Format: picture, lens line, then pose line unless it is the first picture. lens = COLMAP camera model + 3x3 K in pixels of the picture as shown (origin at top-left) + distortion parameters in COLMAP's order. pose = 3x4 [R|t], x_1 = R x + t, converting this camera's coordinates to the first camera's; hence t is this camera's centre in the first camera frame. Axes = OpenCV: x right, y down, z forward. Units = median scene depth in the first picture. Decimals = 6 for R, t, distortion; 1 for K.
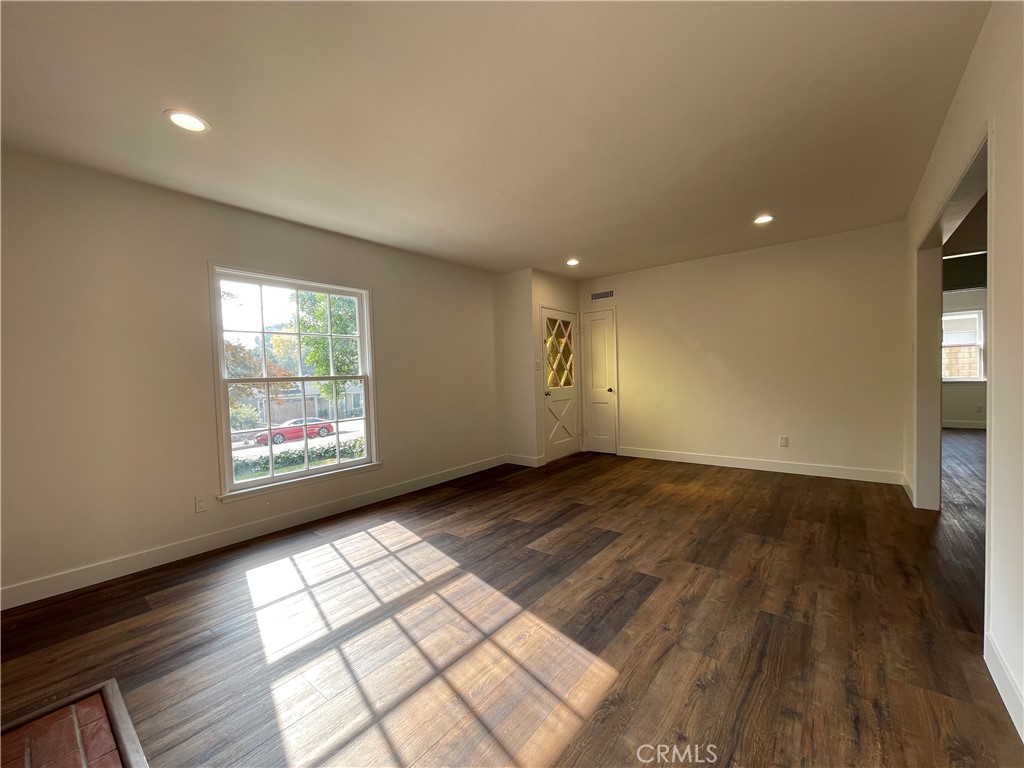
lens RADIAL K [[412.6, 0, 514.3], [0, 412.6, 387.0], [0, 0, 1]] dist [0.000912, 0.000627]
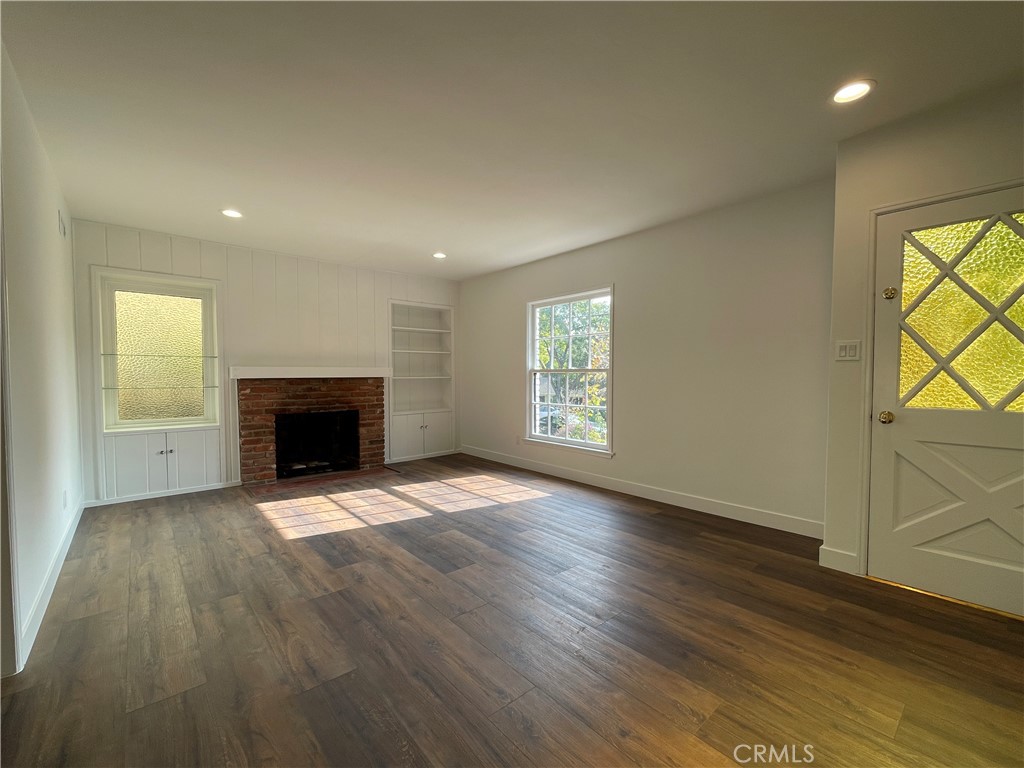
lens RADIAL K [[436.8, 0, 514.4], [0, 436.8, 387.8], [0, 0, 1]] dist [0.000732, 0.001555]
pose [[-0.181145, 0.062581, -0.981463, 1.133538], [-0.022763, 0.997439, 0.067801, -0.070822], [0.983193, 0.034623, -0.179256, 1.378931]]
